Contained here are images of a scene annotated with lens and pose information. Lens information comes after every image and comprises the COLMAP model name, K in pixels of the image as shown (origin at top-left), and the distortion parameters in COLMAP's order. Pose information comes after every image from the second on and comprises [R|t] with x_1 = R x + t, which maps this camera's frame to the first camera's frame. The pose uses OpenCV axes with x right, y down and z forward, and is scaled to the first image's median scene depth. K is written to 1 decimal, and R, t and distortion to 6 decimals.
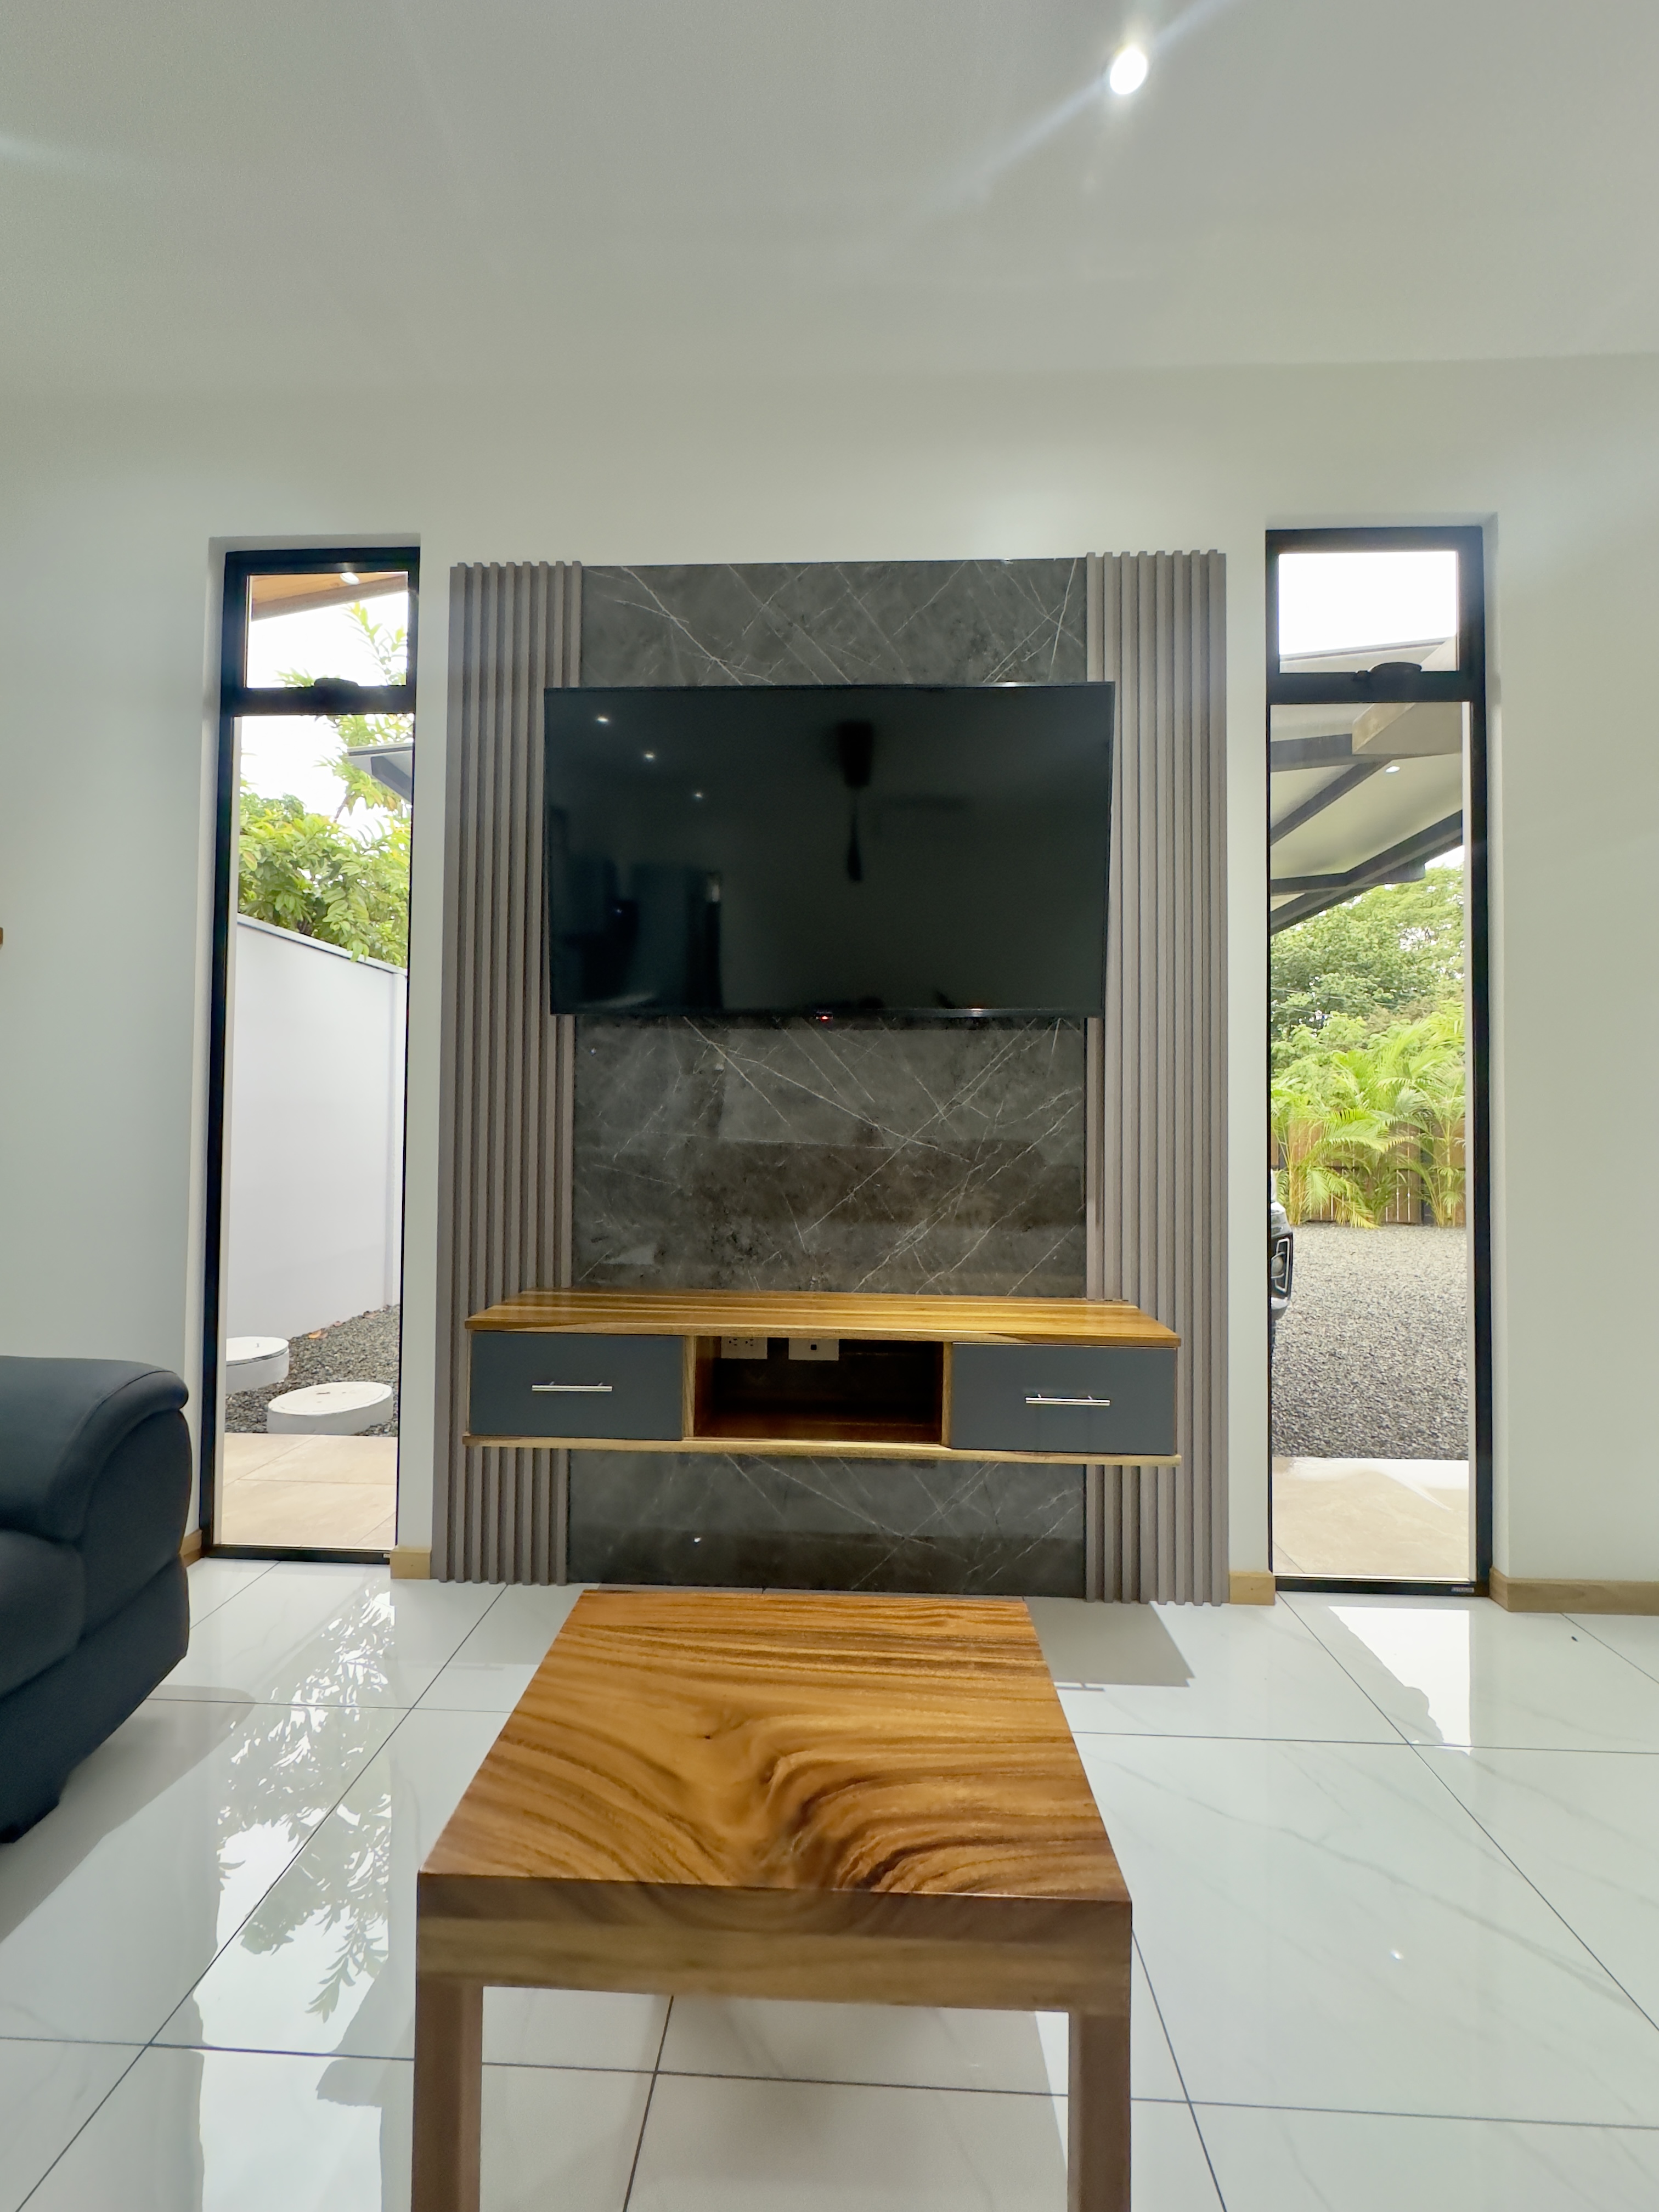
lens RADIAL K [[883.1, 0, 821.6], [0, 883.1, 1105.2], [0, 0, 1]] dist [-0.004058, 0.001030]
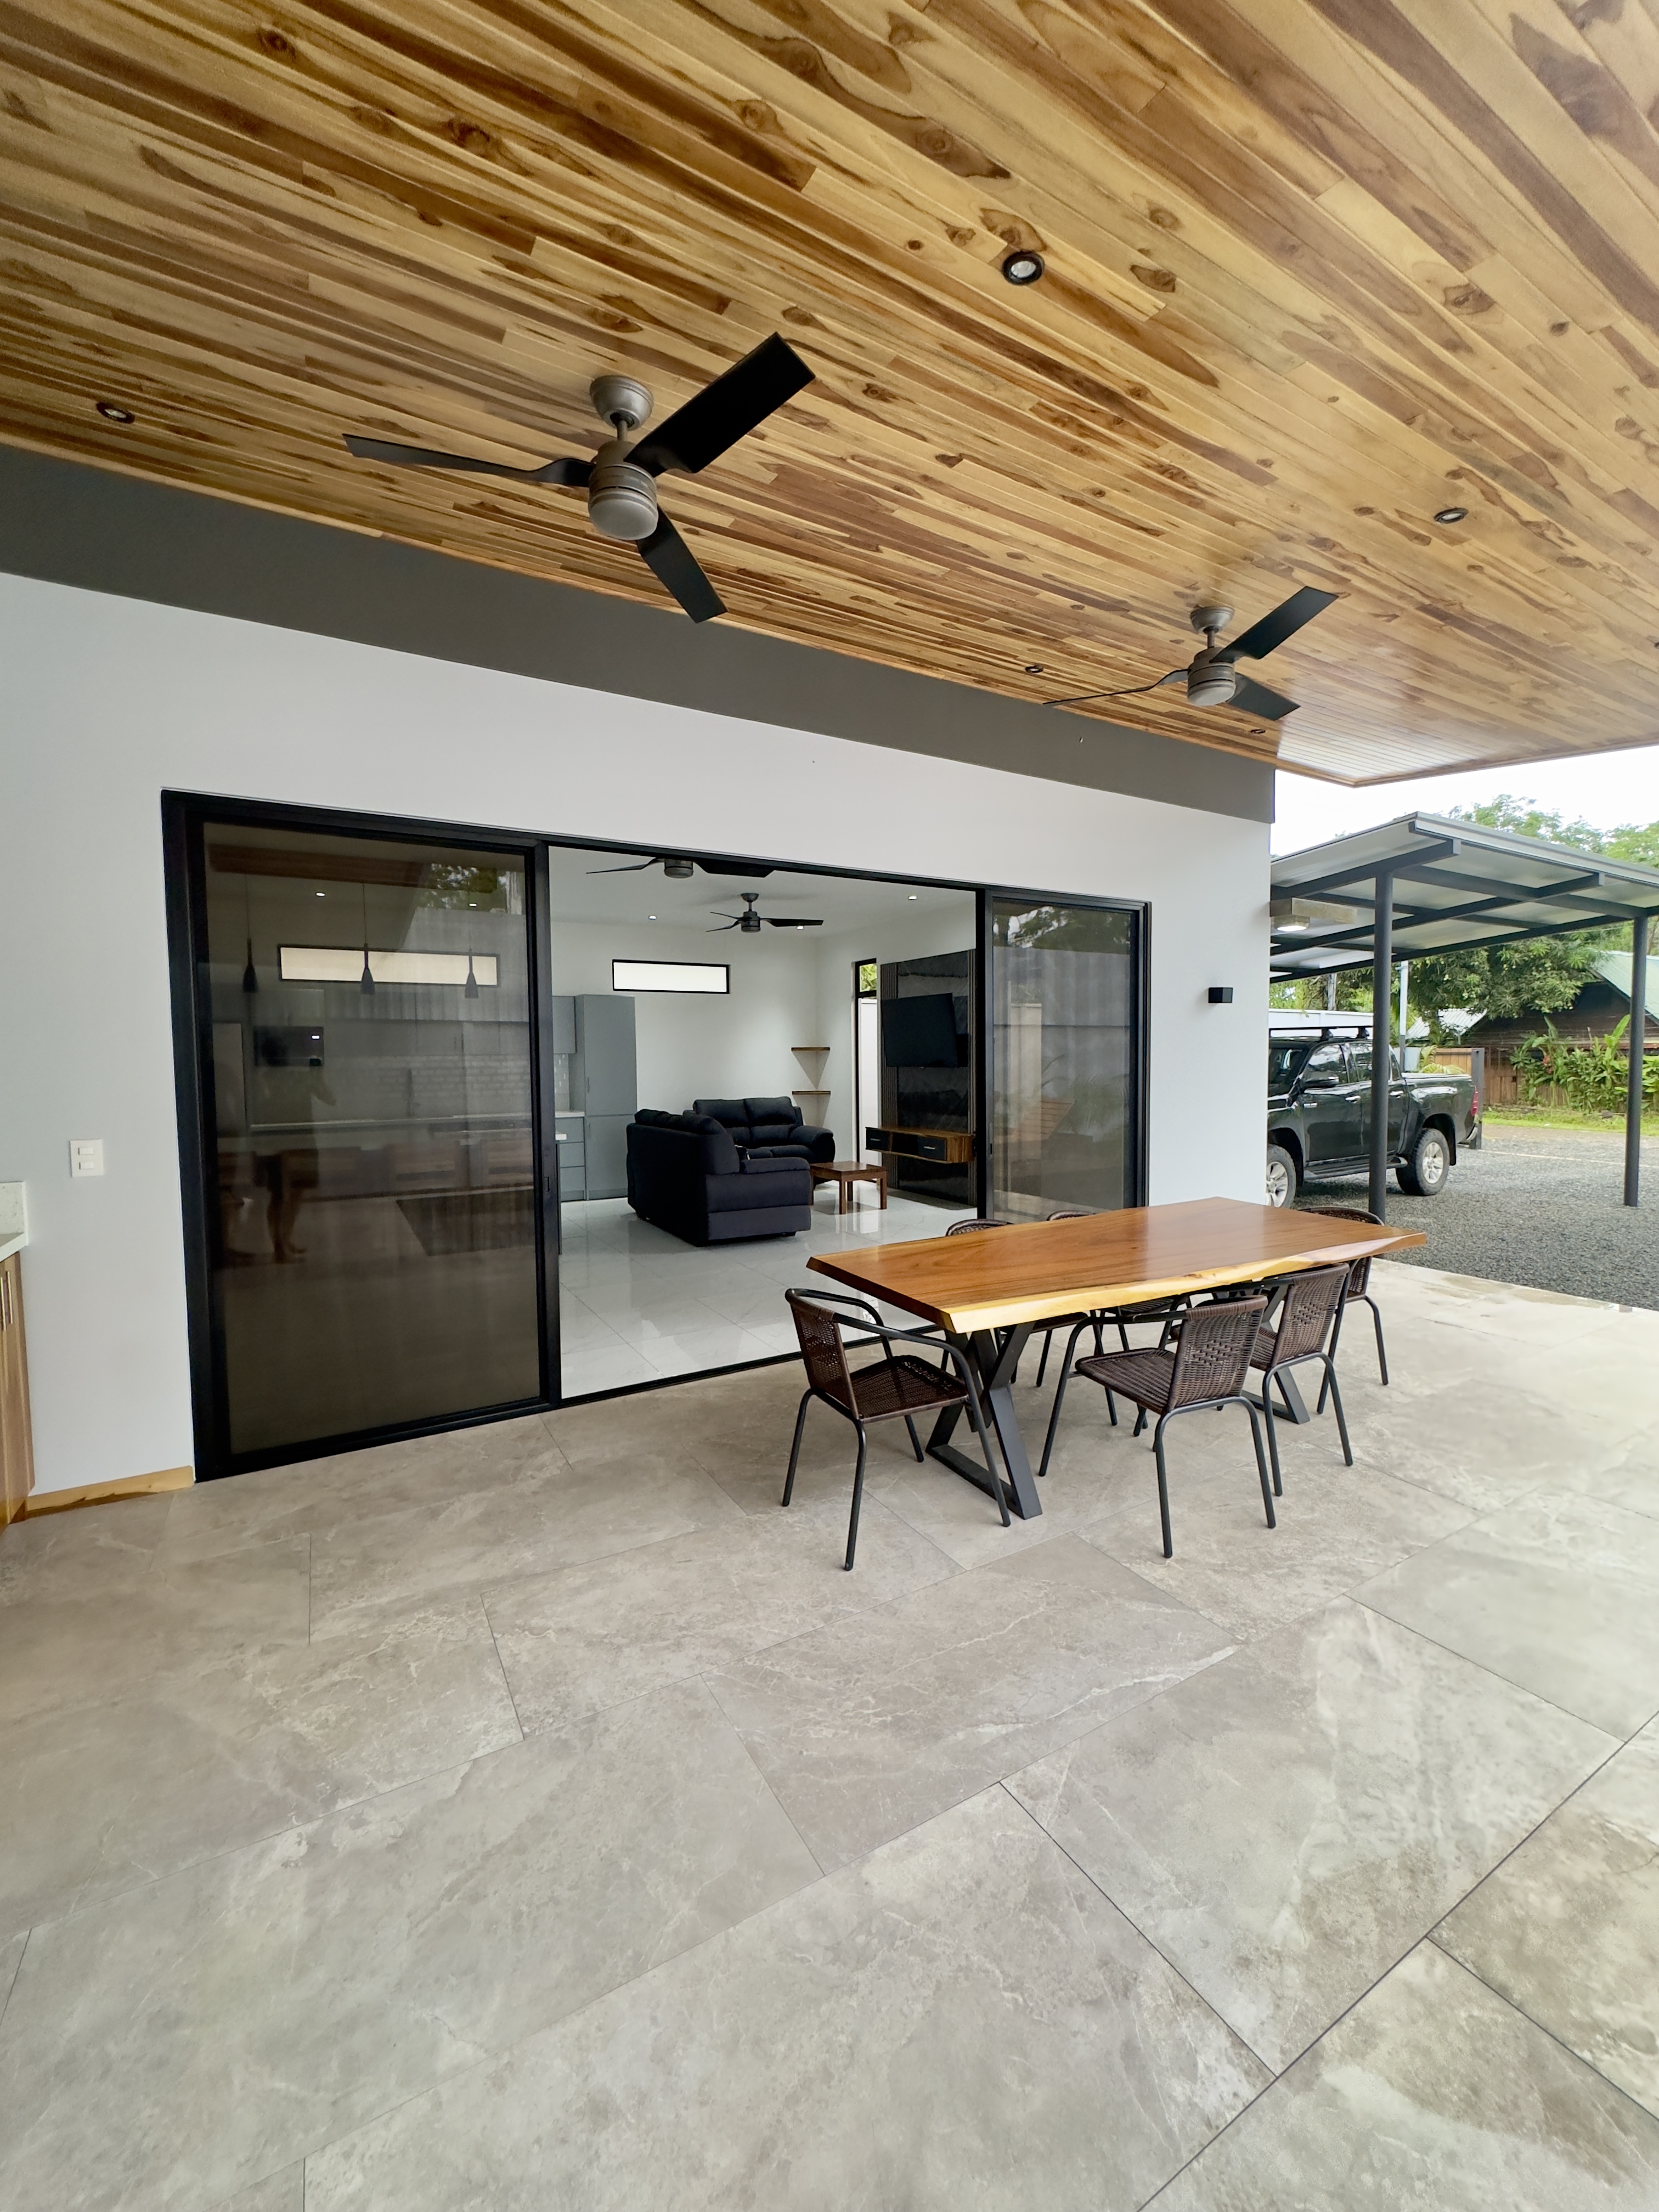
lens RADIAL K [[883.1, 0, 828.1], [0, 883.1, 1105.6], [0, 0, 1]] dist [-0.004058, 0.001030]
pose [[0.535646, 0.033463, -0.843779, 3.373947], [0.035766, 0.997419, 0.062261, -0.190165], [0.843685, -0.063528, 0.533066, -1.724314]]
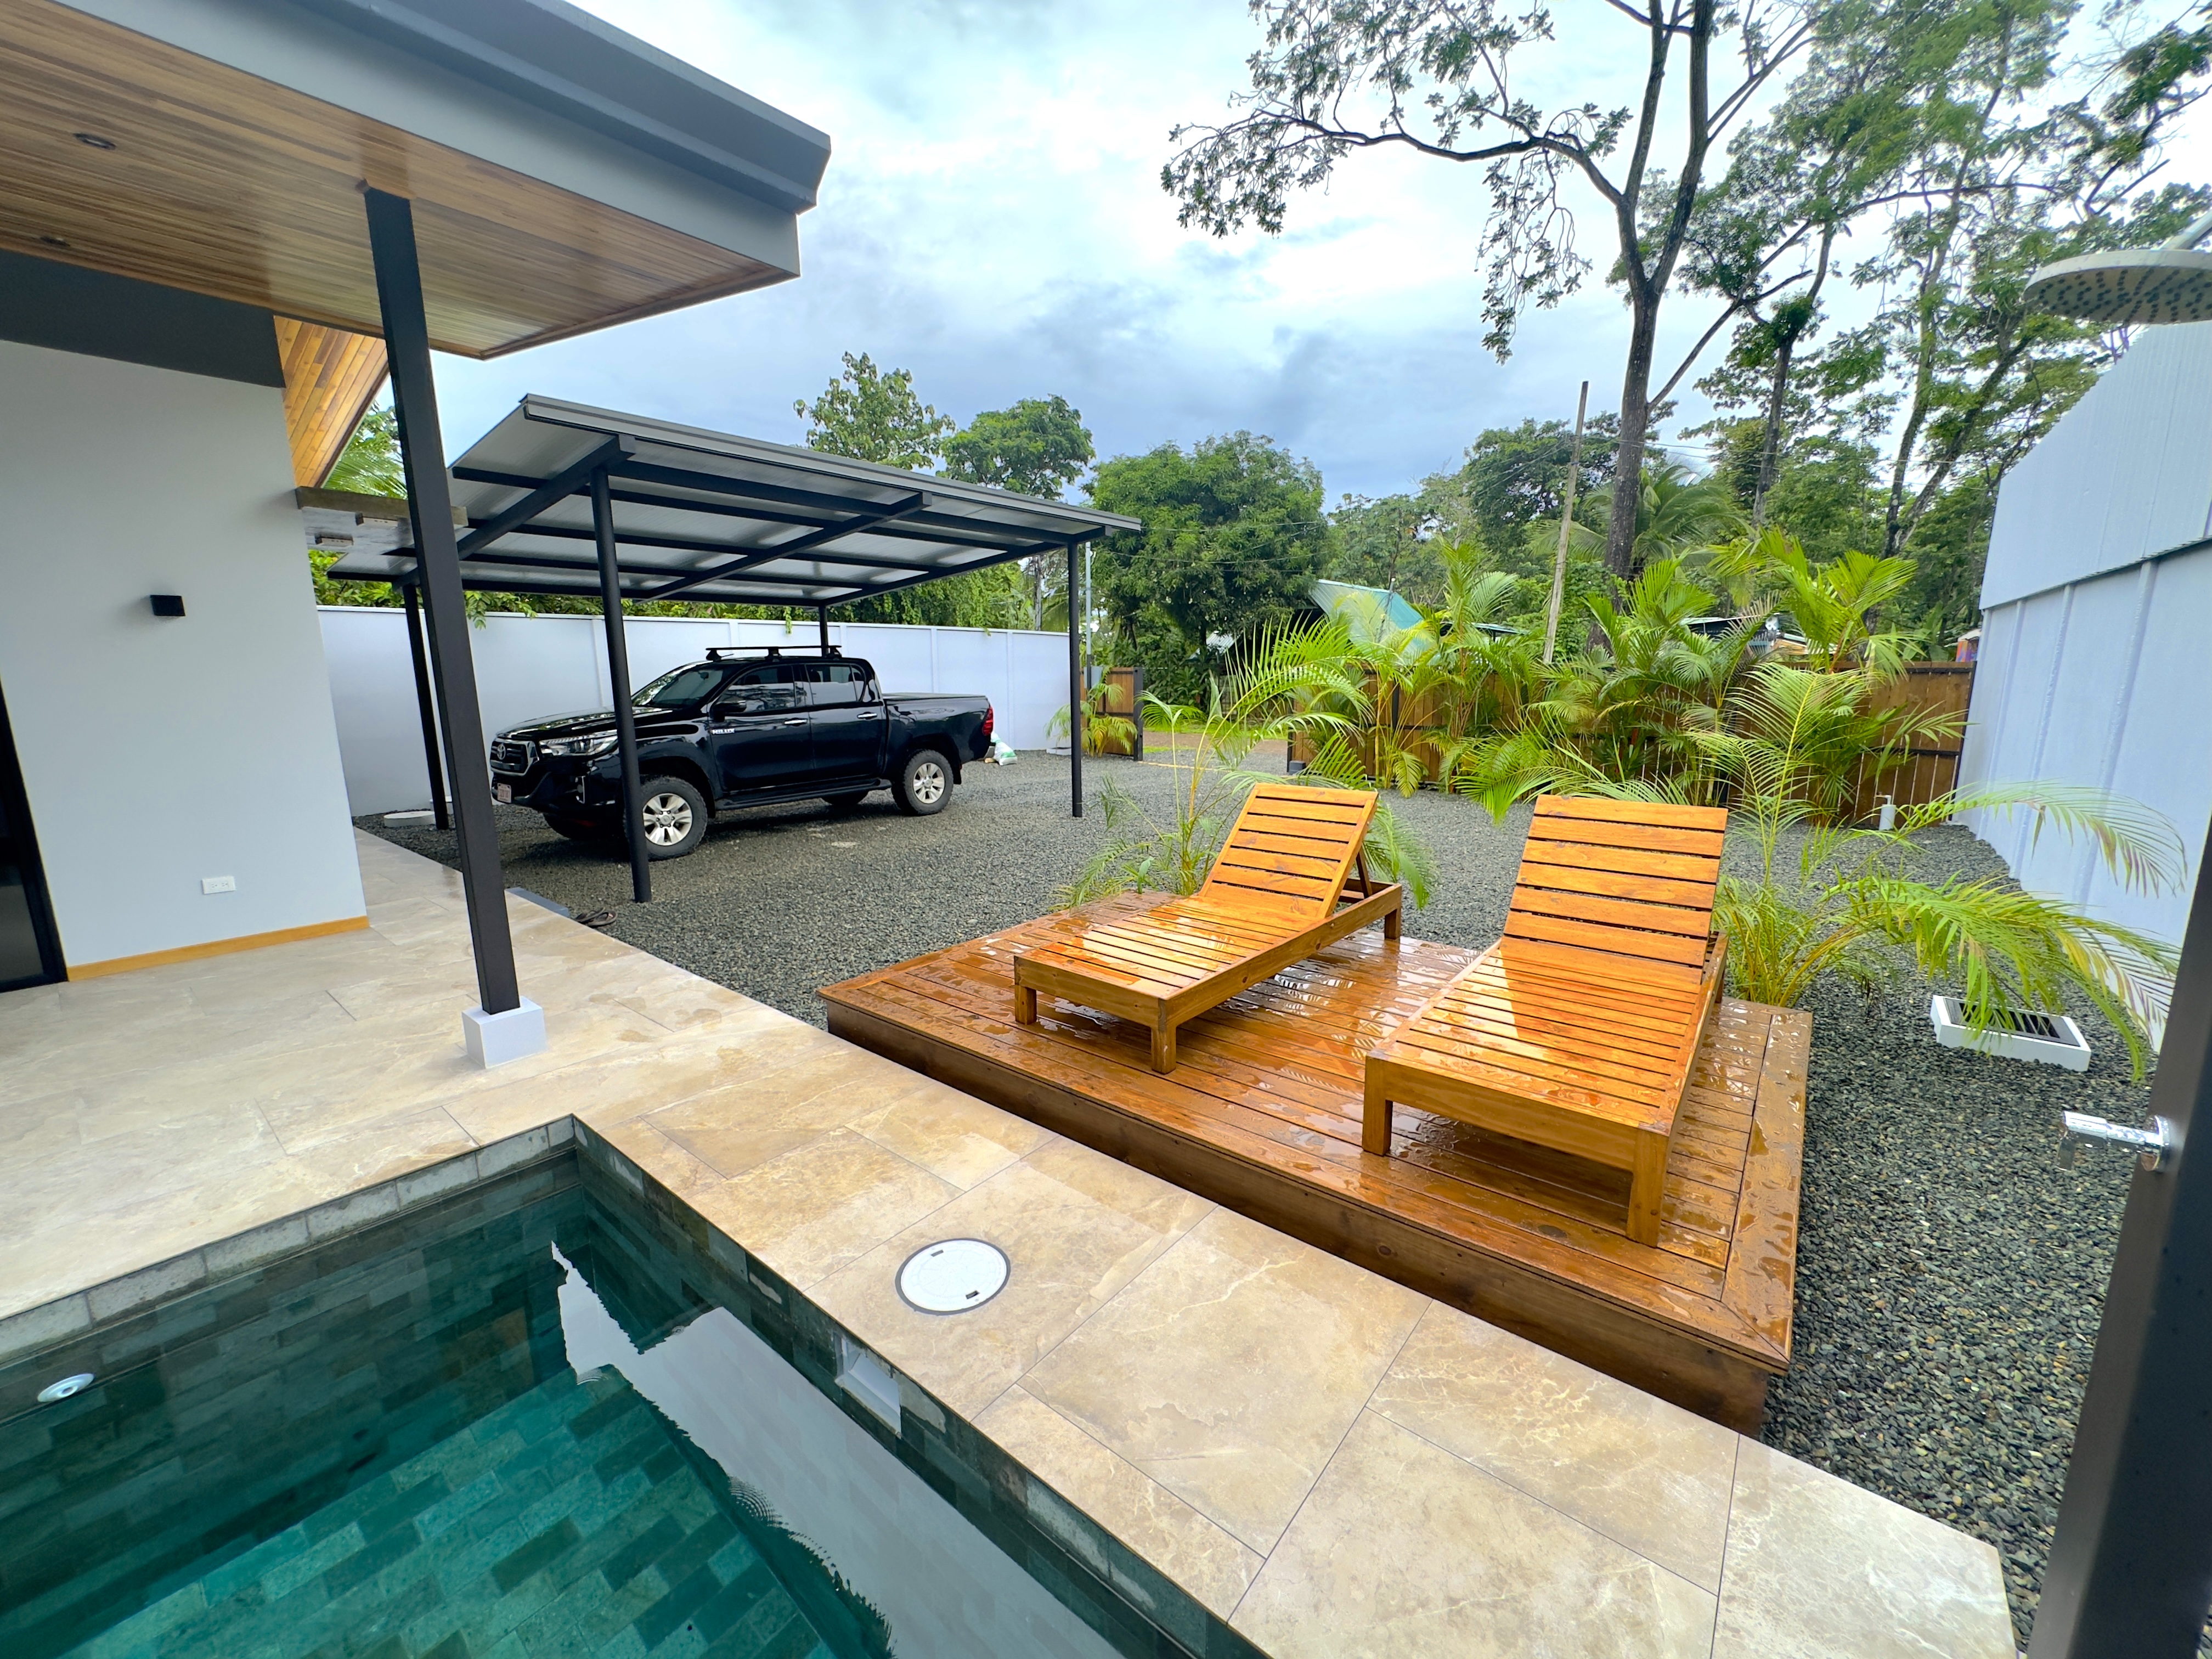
lens RADIAL K [[883.1, 0, 1105.4], [0, 883.1, 830.8], [0, 0, 1]] dist [-0.004058, 0.001030]
pose [[0.800149, 0.093572, -0.592457, 4.839951], [0.029860, 0.980317, 0.195159, -0.130728], [0.599058, -0.173847, 0.781606, 0.340548]]
